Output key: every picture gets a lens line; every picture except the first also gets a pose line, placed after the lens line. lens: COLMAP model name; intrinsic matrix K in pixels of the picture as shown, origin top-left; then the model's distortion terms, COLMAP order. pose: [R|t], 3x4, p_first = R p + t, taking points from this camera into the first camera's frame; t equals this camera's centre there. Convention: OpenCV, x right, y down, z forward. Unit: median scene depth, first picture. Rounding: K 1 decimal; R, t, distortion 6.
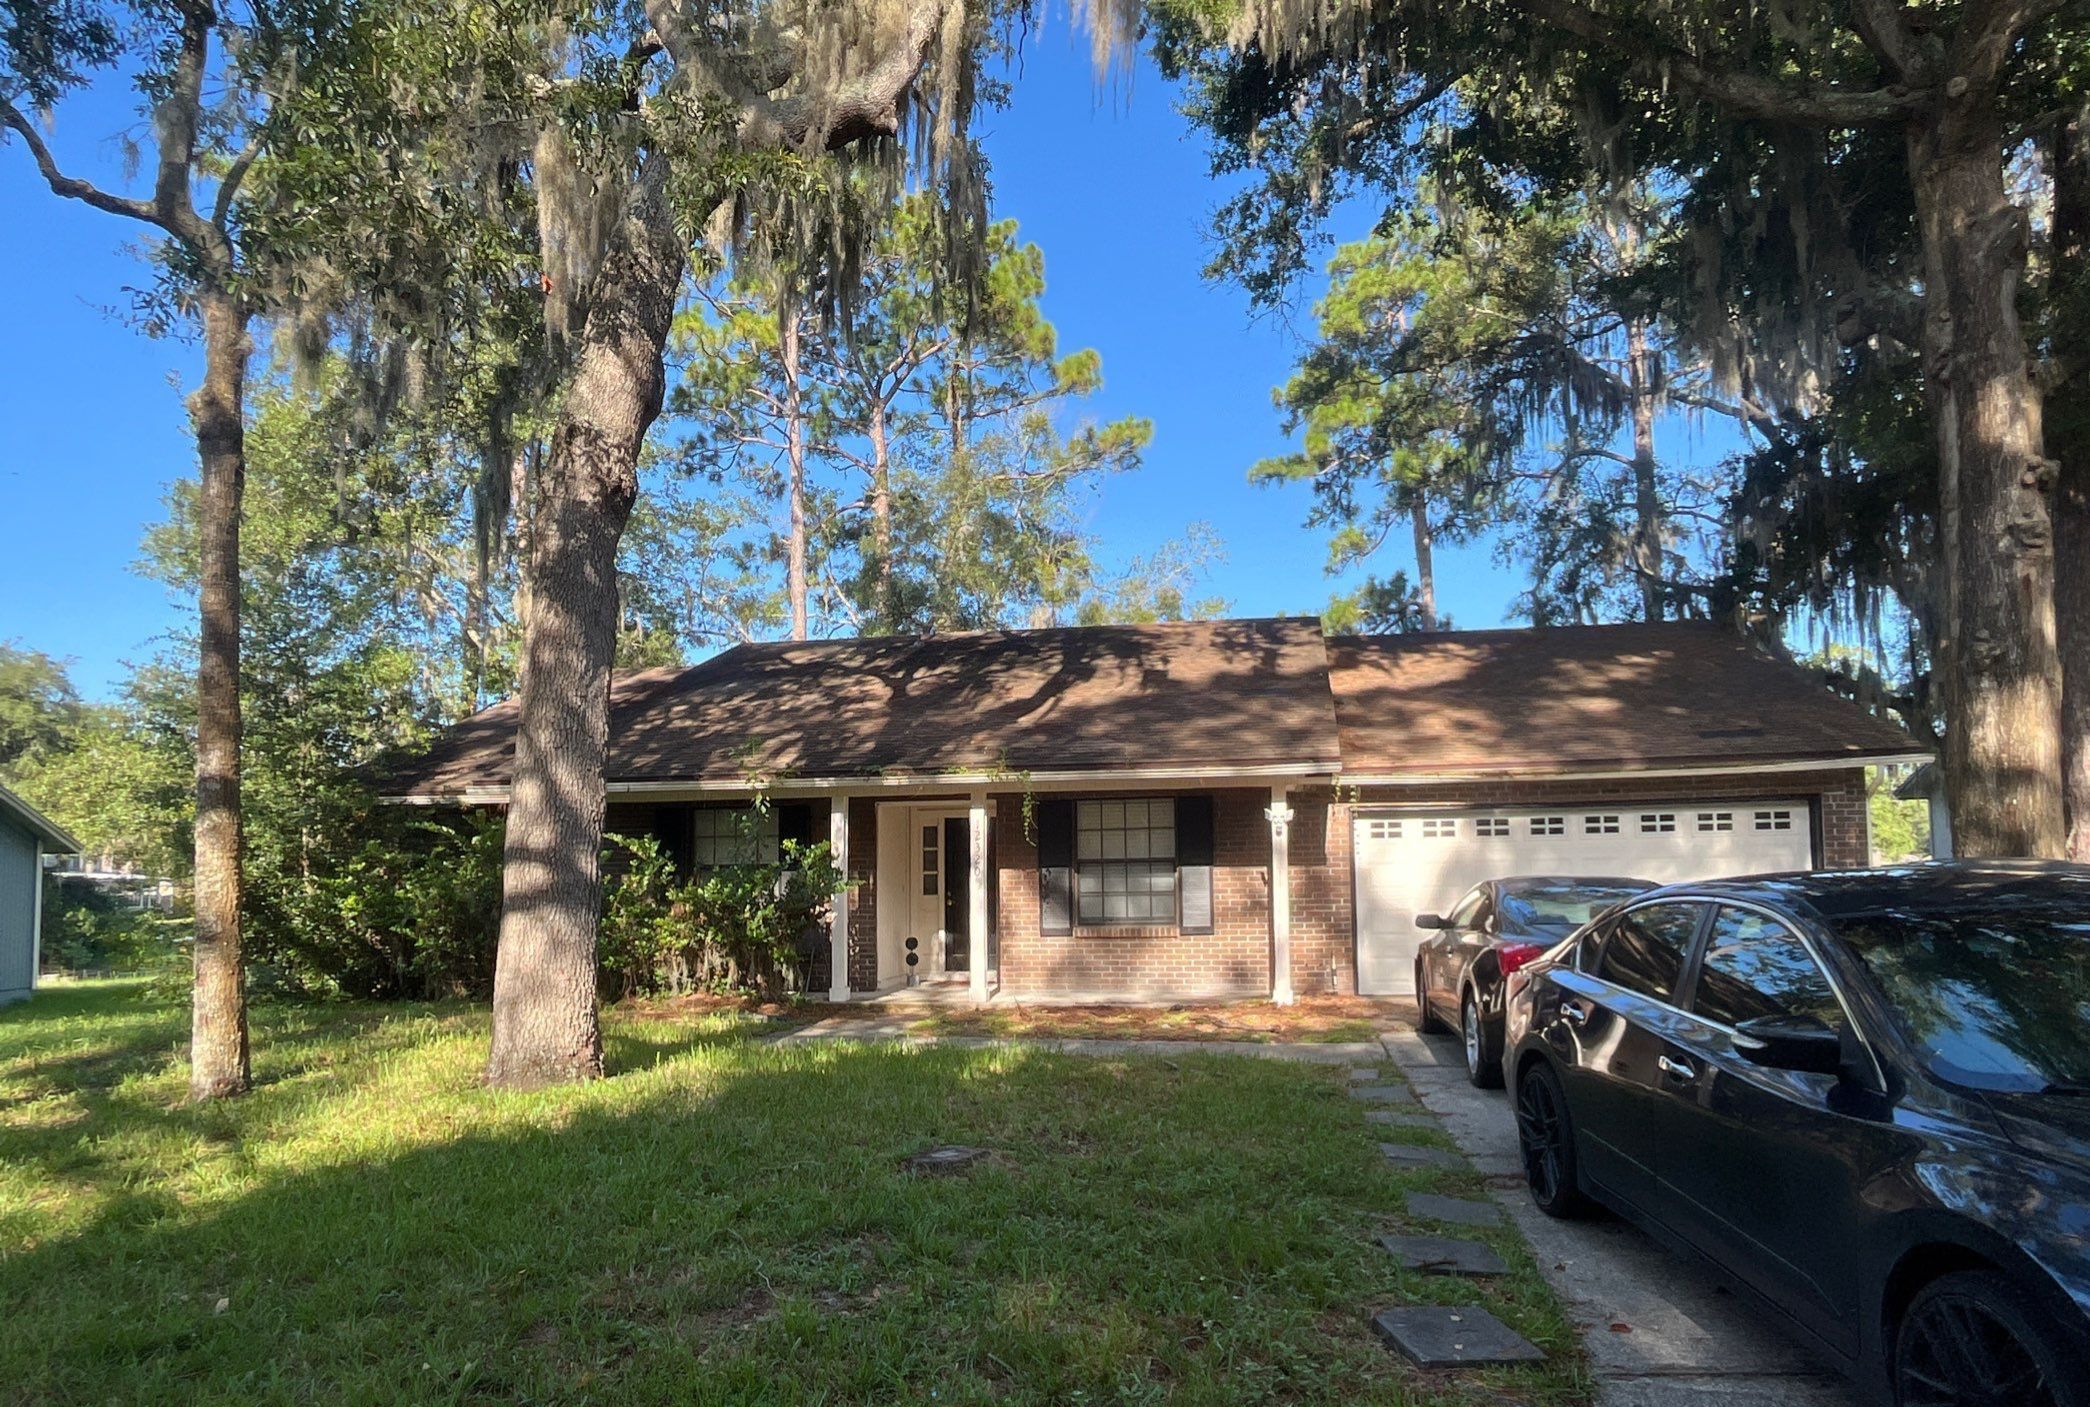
lens RADIAL K [[1722.5, 0, 1045.0], [0, 1722.5, 703.5], [0, 0, 1]] dist [-0.002036, -0.000394]
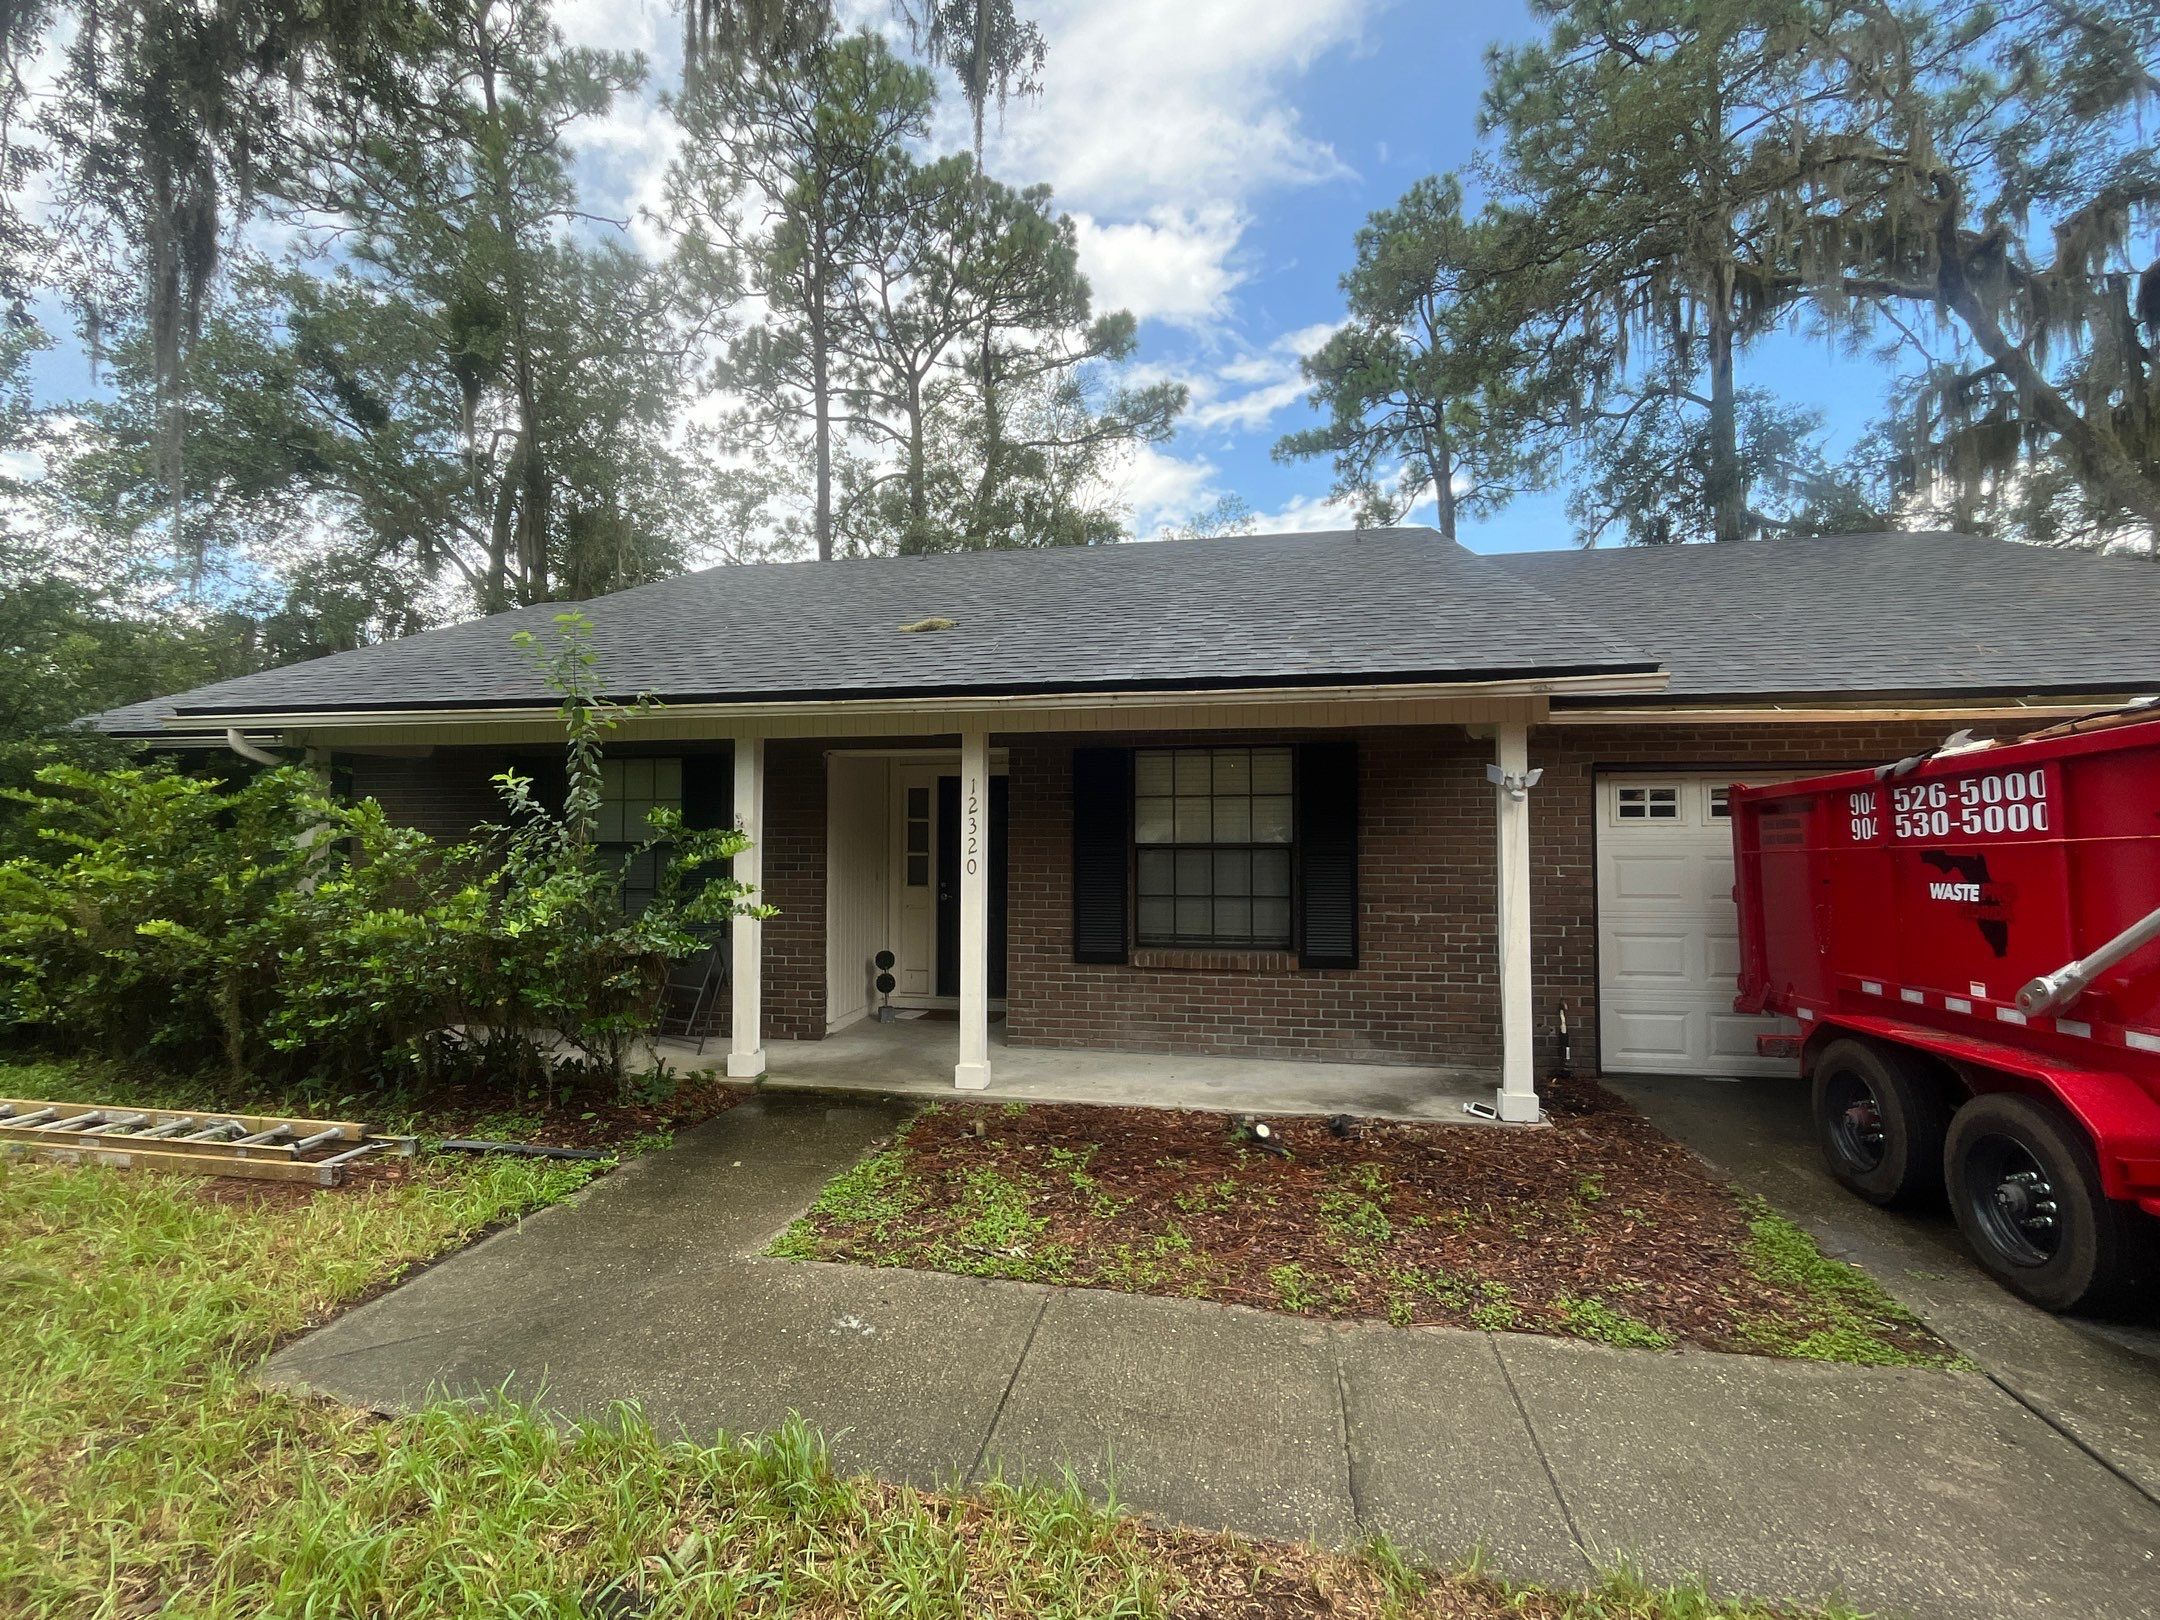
lens RADIAL K [[883.9, 0, 1080.0], [0, 883.9, 810.0], [0, 0, 1]] dist [-0.000189, -0.000013]
pose [[0.999700, 0.010890, 0.021924, -0.008312], [-0.012917, 0.995440, 0.094512, 0.045116], [-0.020795, -0.094767, 0.995282, 0.639041]]
